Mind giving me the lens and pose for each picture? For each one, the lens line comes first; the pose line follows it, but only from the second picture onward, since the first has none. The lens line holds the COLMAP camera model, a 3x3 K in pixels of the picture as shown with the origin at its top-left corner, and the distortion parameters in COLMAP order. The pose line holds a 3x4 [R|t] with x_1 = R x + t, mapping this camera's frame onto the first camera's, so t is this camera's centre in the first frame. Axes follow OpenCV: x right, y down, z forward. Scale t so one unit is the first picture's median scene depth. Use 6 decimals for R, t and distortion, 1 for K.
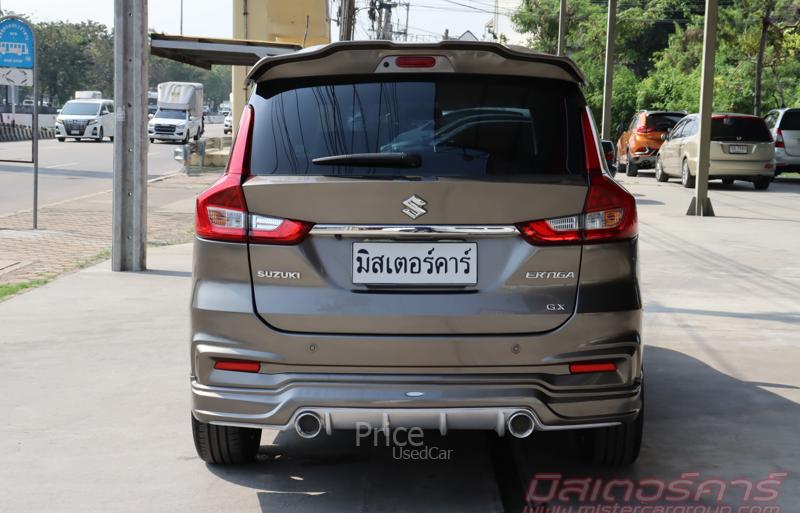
lens RADIAL K [[1494.4, 0, 400.0], [0, 1494.4, 256.5], [0, 0, 1]] dist [0.199965, 0.201654]
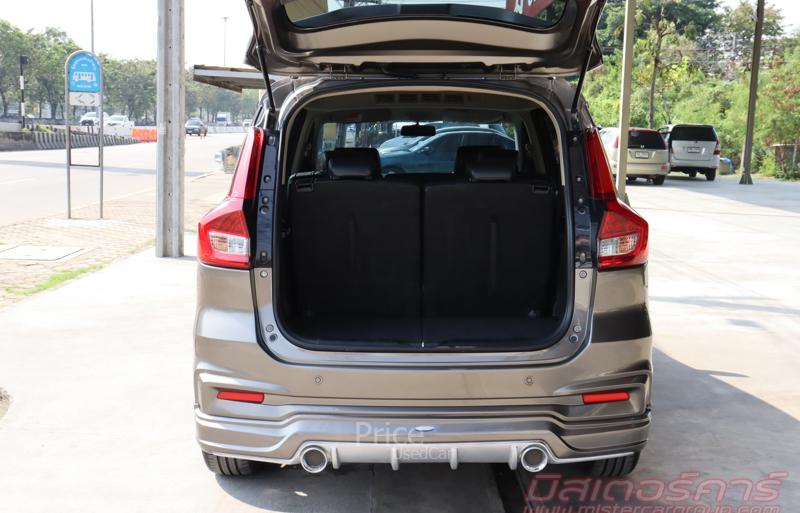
lens RADIAL K [[1048.7, 0, 400.0], [0, 1048.7, 256.5], [0, 0, 1]] dist [0.010392, 0.014261]
pose [[0.999842, -0.000067, 0.017763, -0.014546], [-0.000474, 0.999536, 0.030456, -0.031577], [-0.017757, -0.030459, 0.999378, 0.266917]]
